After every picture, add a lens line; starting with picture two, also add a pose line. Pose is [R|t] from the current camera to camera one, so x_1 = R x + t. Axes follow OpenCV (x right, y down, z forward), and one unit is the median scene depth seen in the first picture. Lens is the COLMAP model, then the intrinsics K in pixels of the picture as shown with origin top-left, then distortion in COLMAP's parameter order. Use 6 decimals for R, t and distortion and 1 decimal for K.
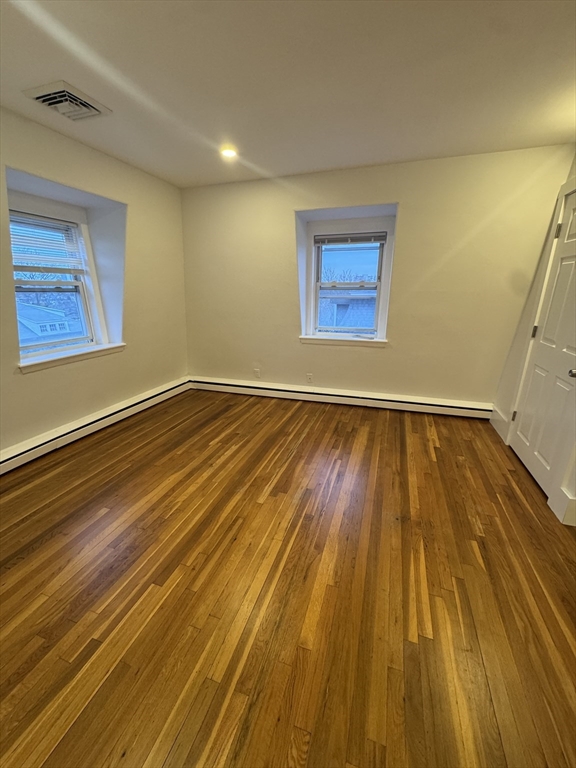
lens RADIAL K [[305.6, 0, 288.0], [0, 305.6, 384.0], [0, 0, 1]] dist [0.000236, 0.000345]
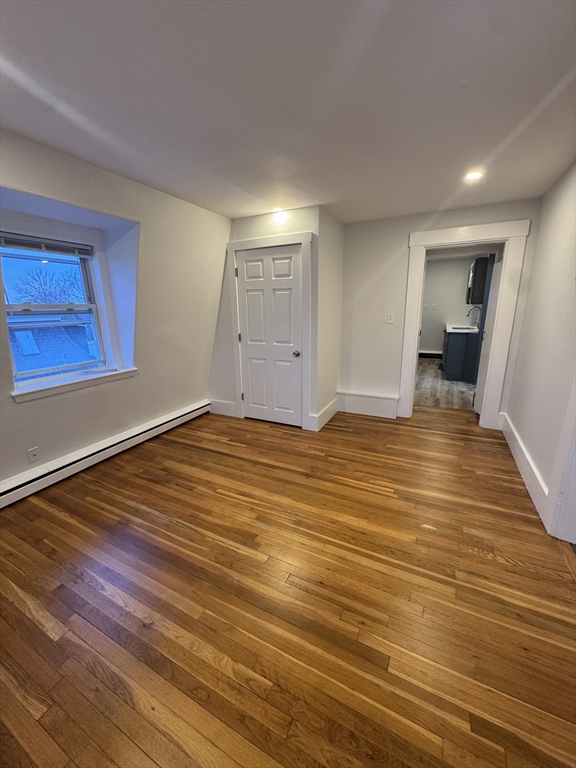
lens RADIAL K [[305.6, 0, 288.0], [0, 305.6, 384.0], [0, 0, 1]] dist [0.000236, 0.000345]
pose [[0.146917, -0.244778, 0.958384, -0.630710], [0.310951, 0.931206, 0.190169, -0.167645], [-0.939002, 0.270071, 0.212924, 0.514974]]
